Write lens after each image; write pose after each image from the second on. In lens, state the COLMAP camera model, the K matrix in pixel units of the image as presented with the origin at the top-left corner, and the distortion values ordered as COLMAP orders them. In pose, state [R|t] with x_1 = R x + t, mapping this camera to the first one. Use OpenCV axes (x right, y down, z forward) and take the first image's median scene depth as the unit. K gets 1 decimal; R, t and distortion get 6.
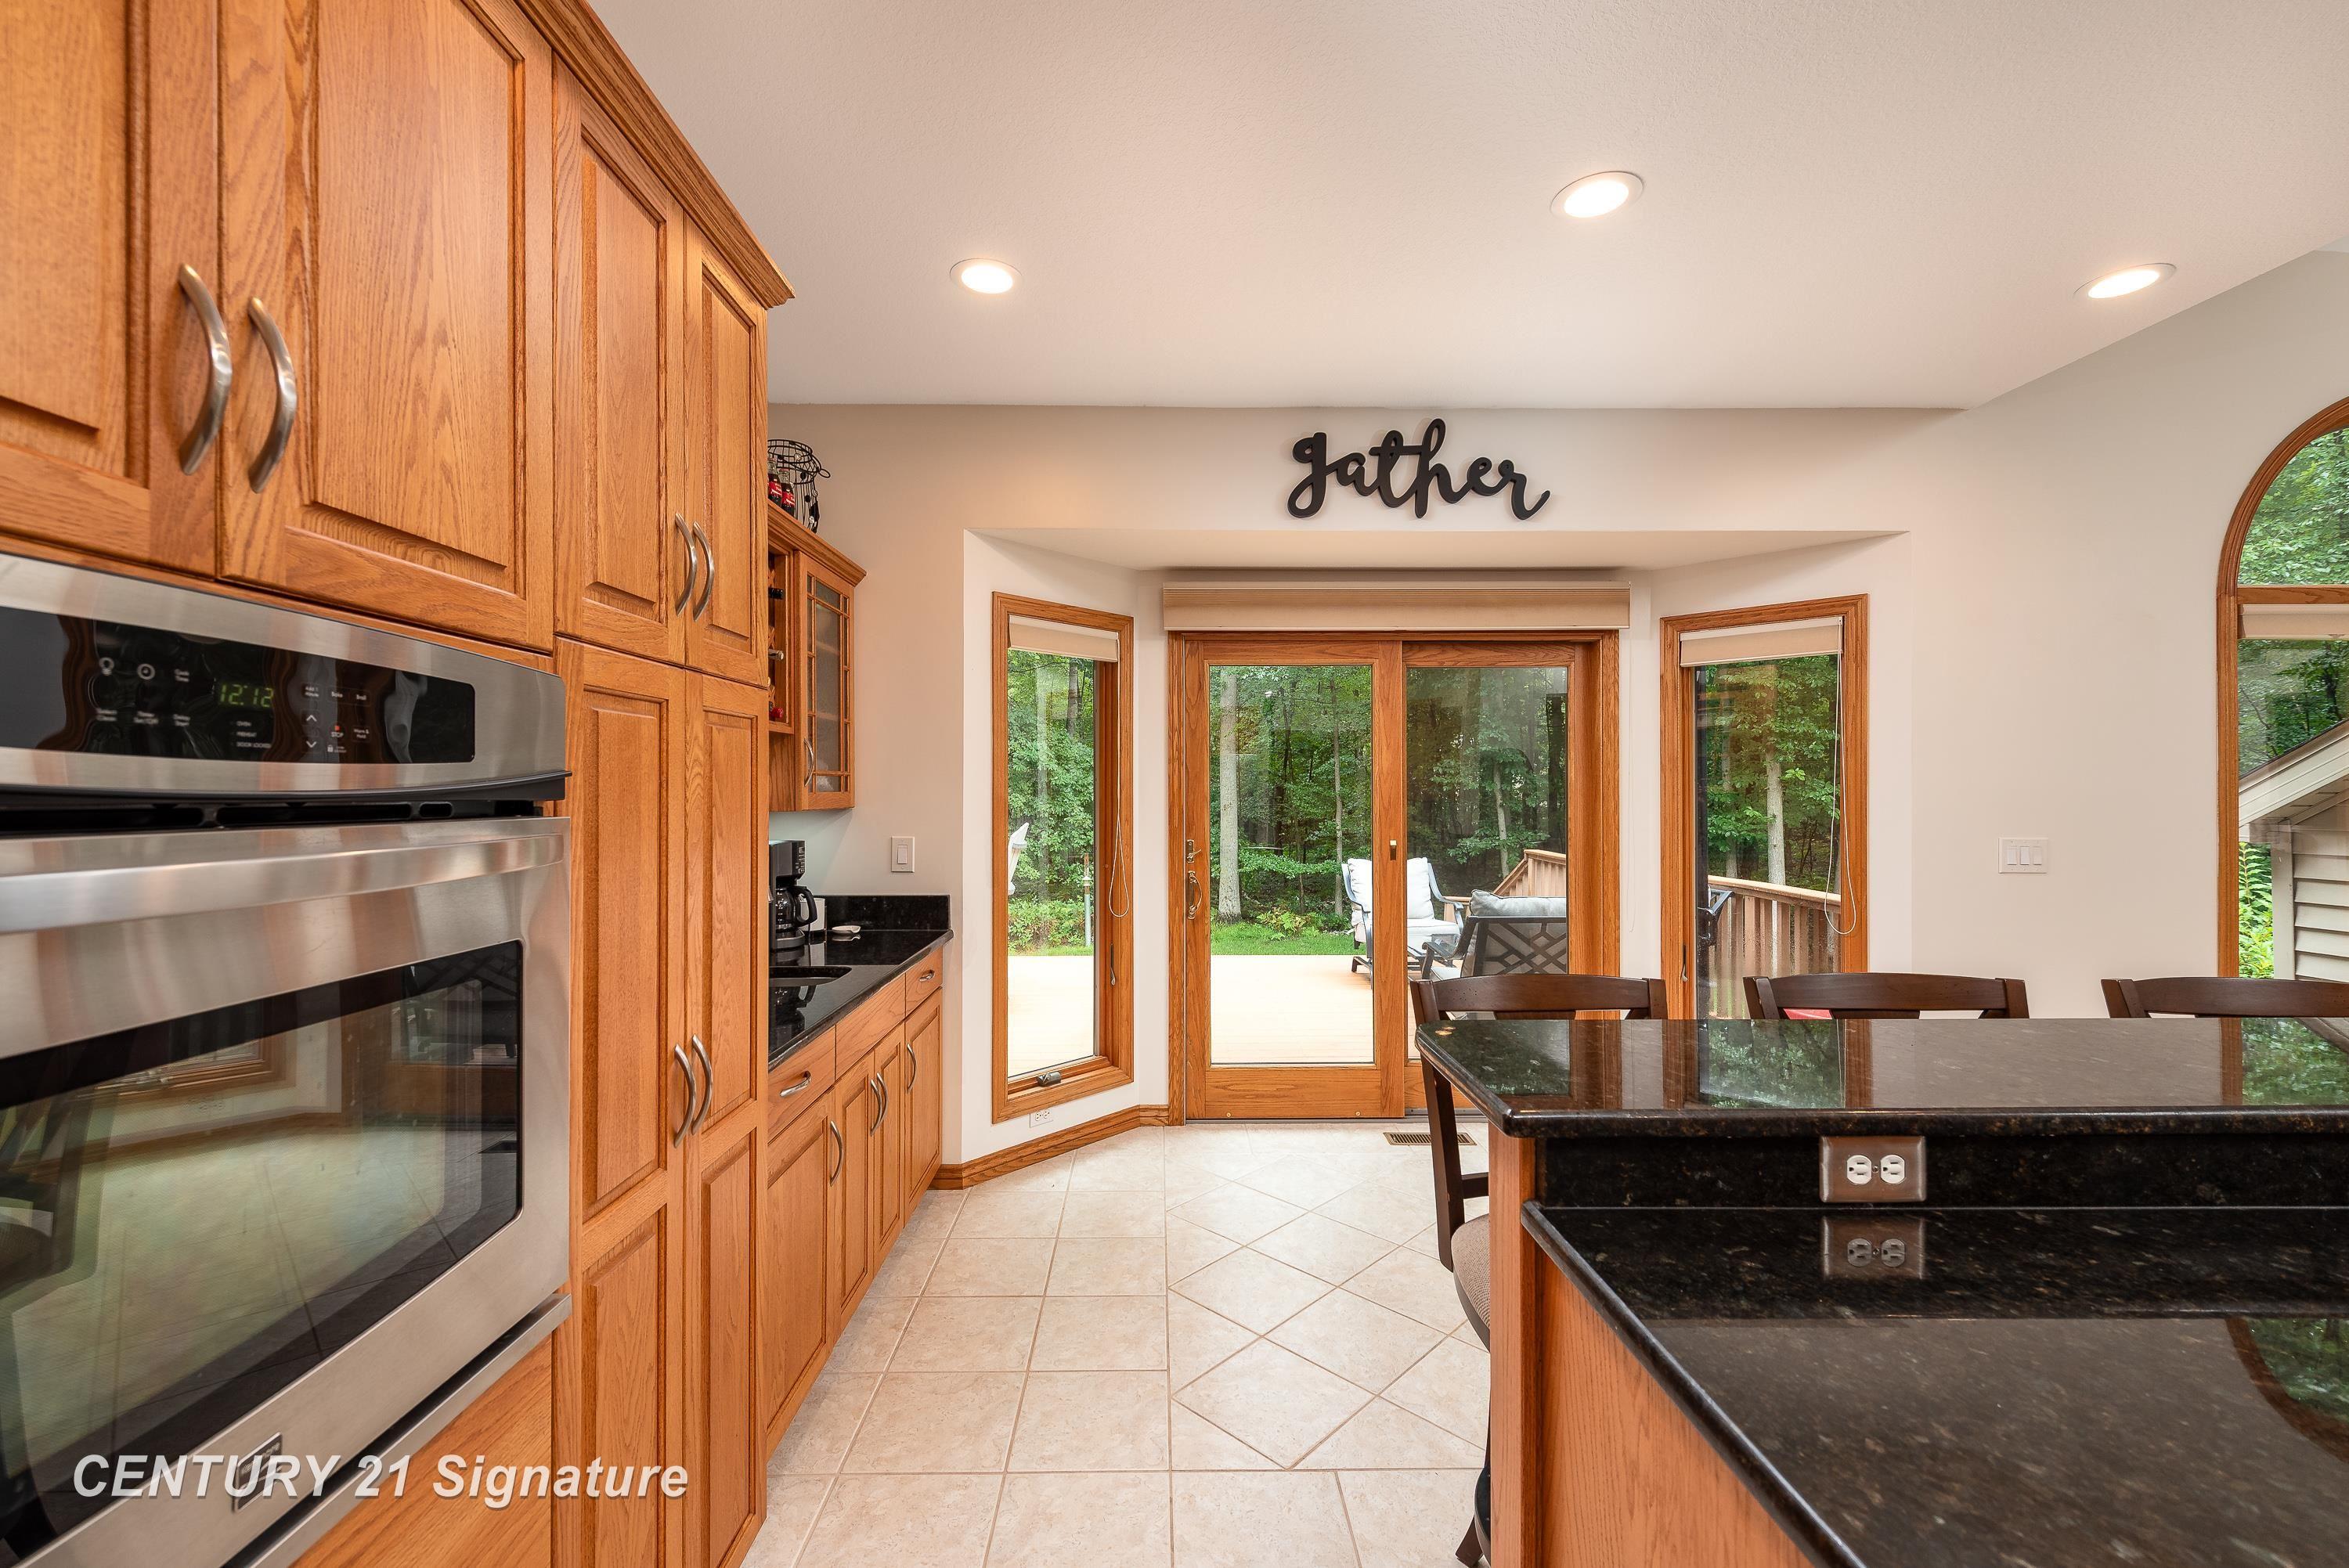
lens RADIAL K [[960.8, 0, 1168.2], [0, 960.8, 792.5], [0, 0, 1]] dist [0.006536, -0.002403]
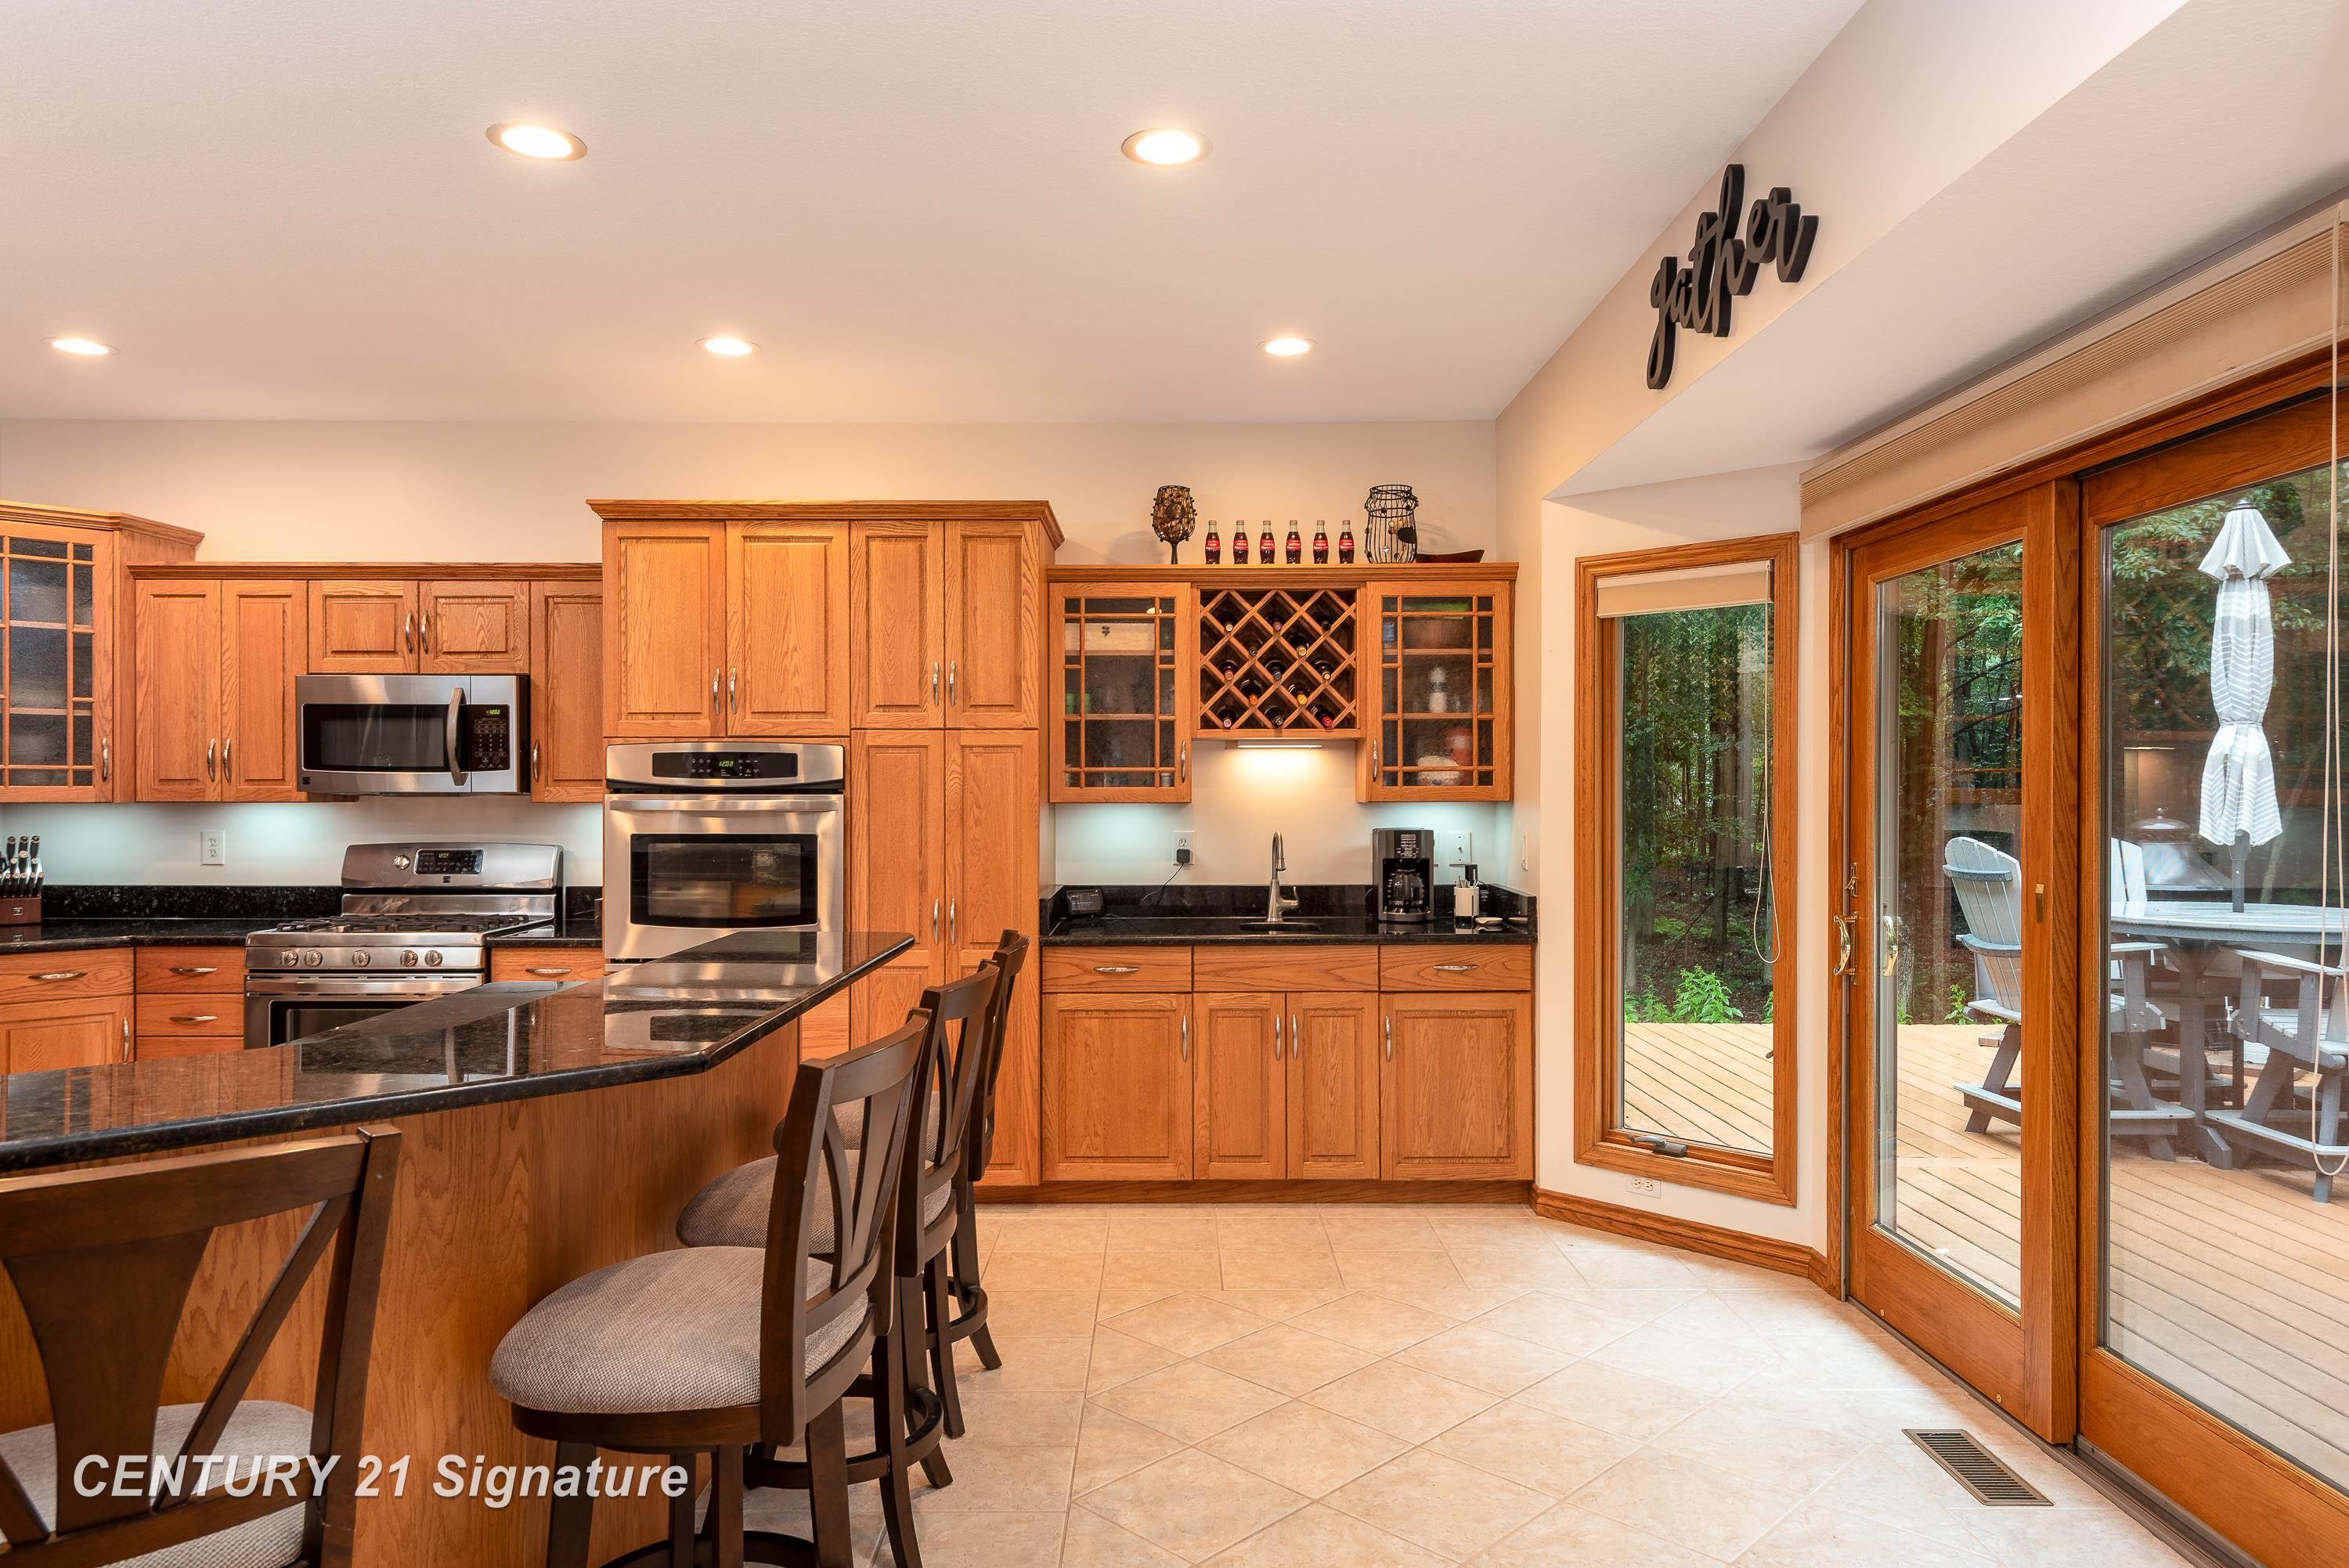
lens RADIAL K [[1501.8, 0, 1177.7], [0, 1501.8, 784.4], [0, 0, 1]] dist [0.019972, -0.020670]
pose [[-0.012799, 0.001836, -0.999916, 1.385637], [-0.001352, 0.999997, 0.001854, -0.005525], [0.999917, 0.001375, -0.012796, 0.750008]]
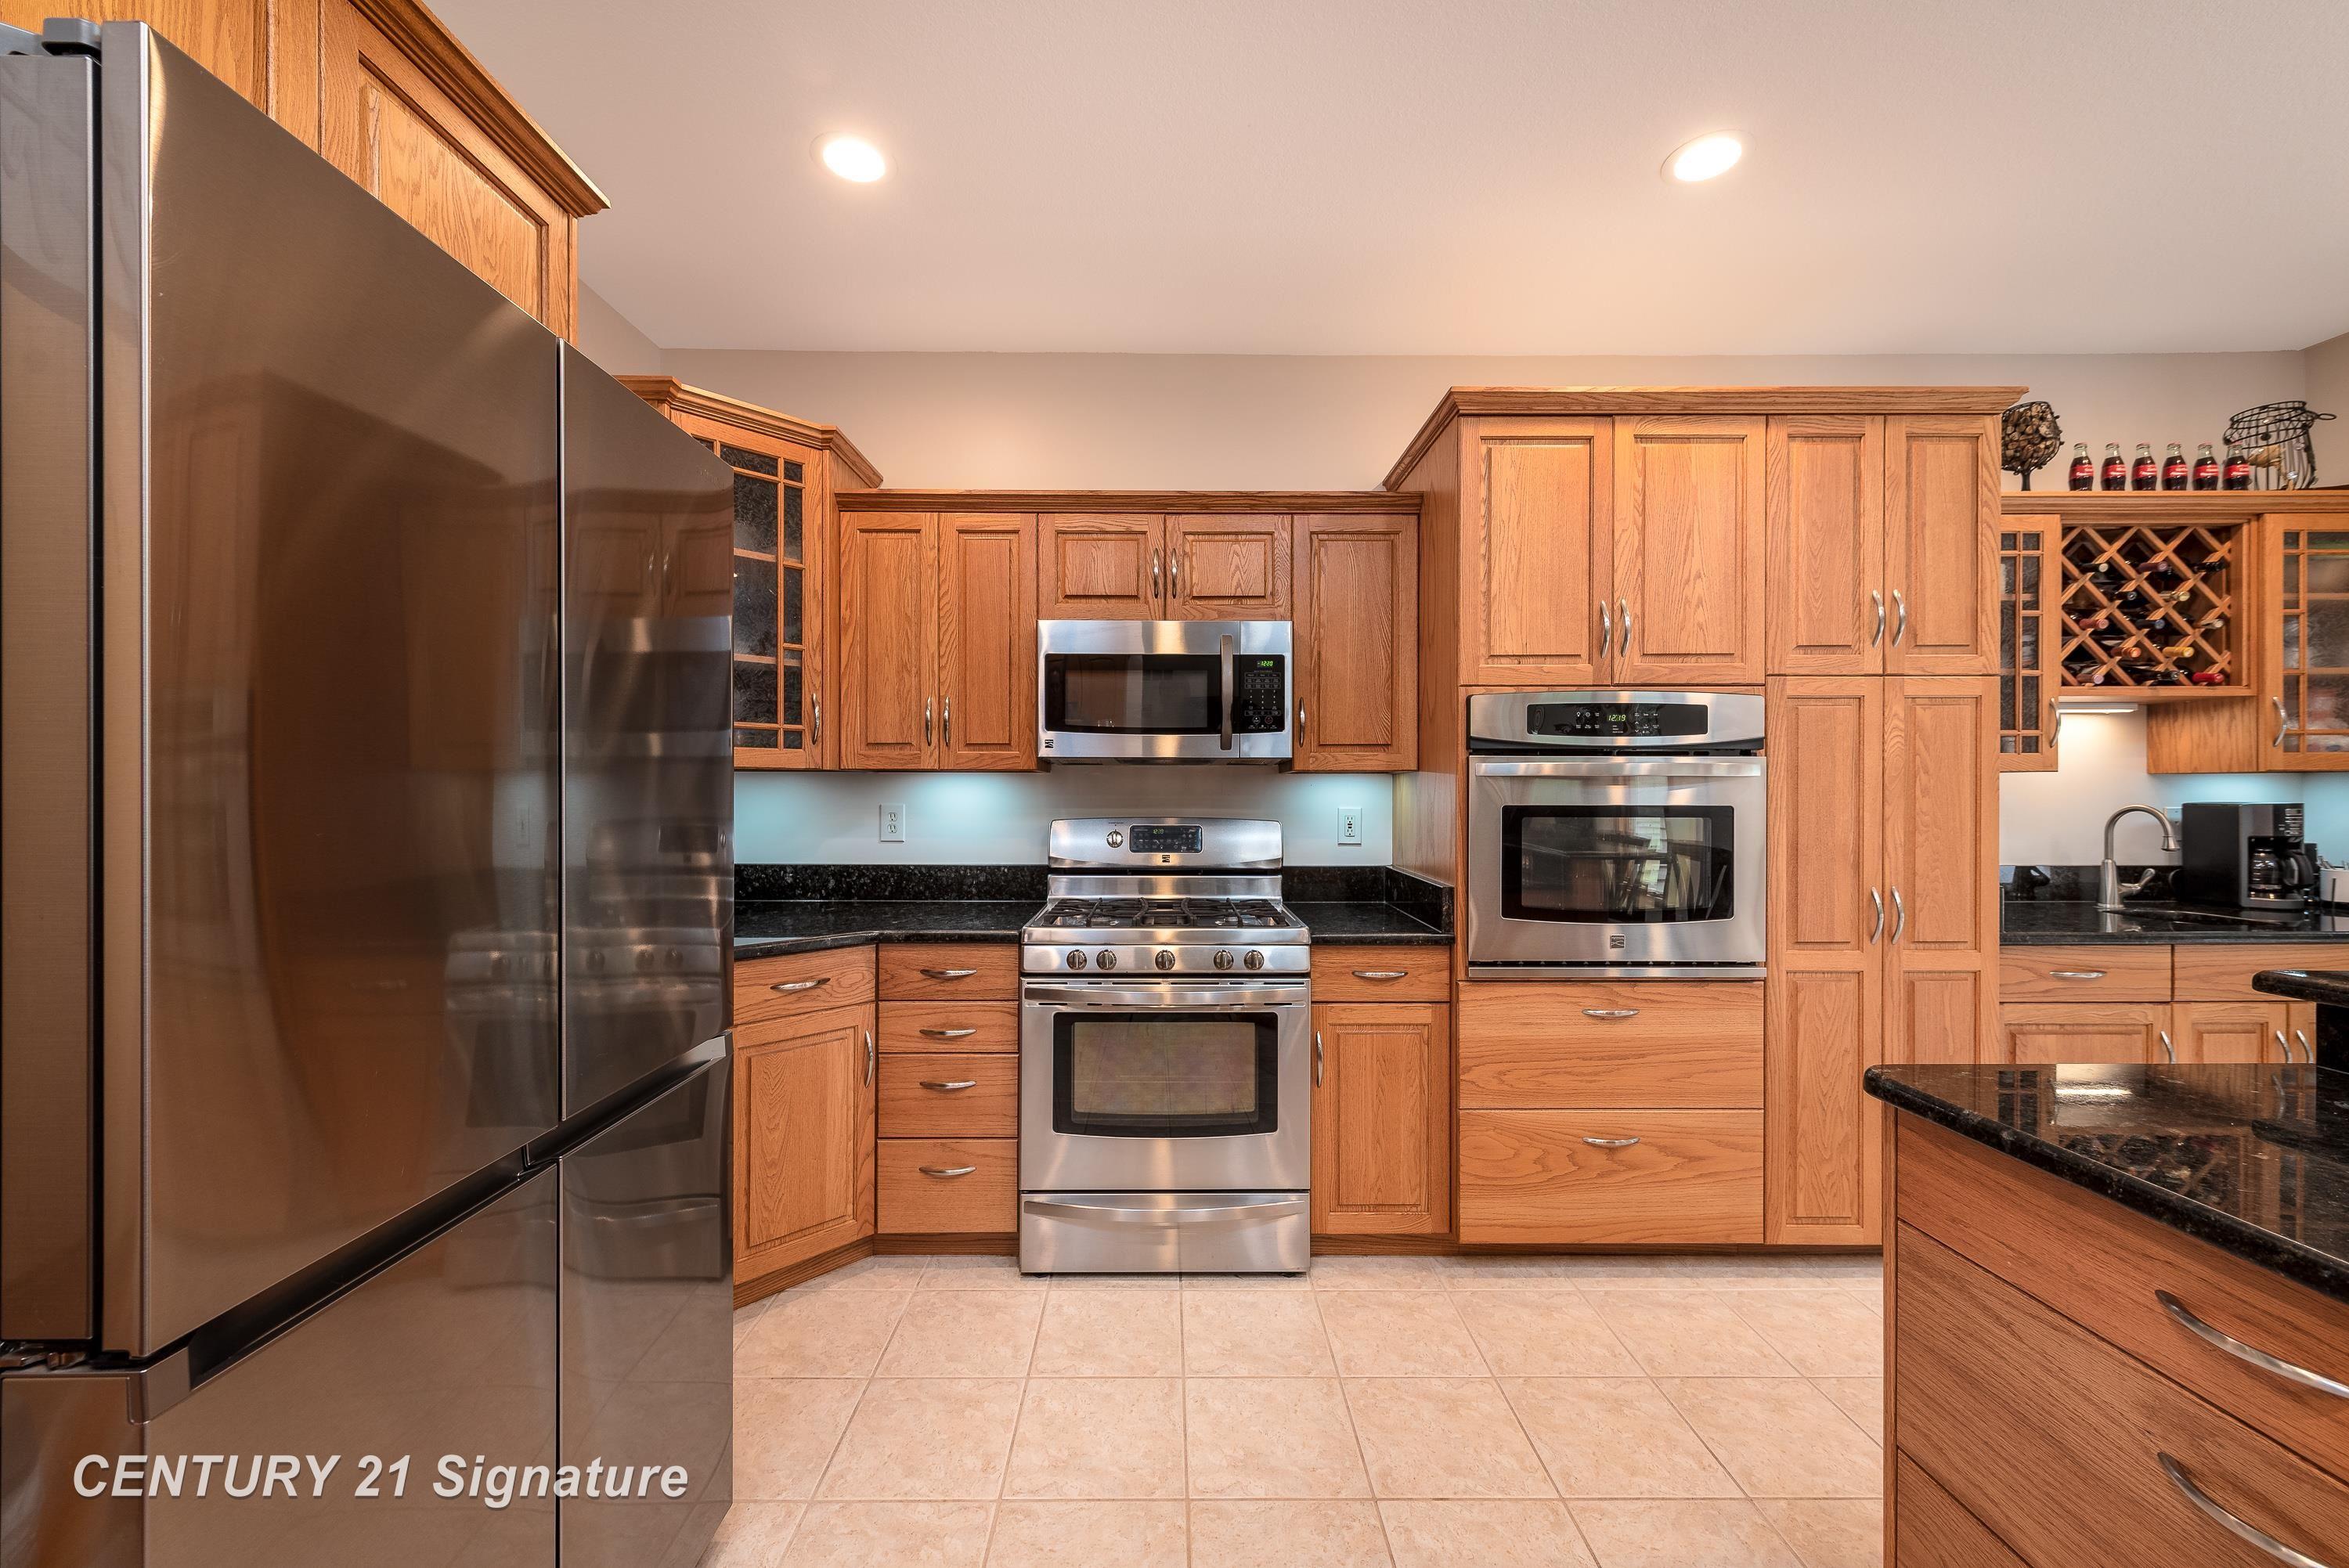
lens RADIAL K [[914.8, 0, 1159.0], [0, 914.8, 787.8], [0, 0, 1]] dist [0.000717, -0.001357]
pose [[-0.016863, 0.003728, -0.999851, 0.567053], [-0.001811, 0.999991, 0.003760, 0.033790], [0.999856, 0.001874, -0.016856, -0.140355]]
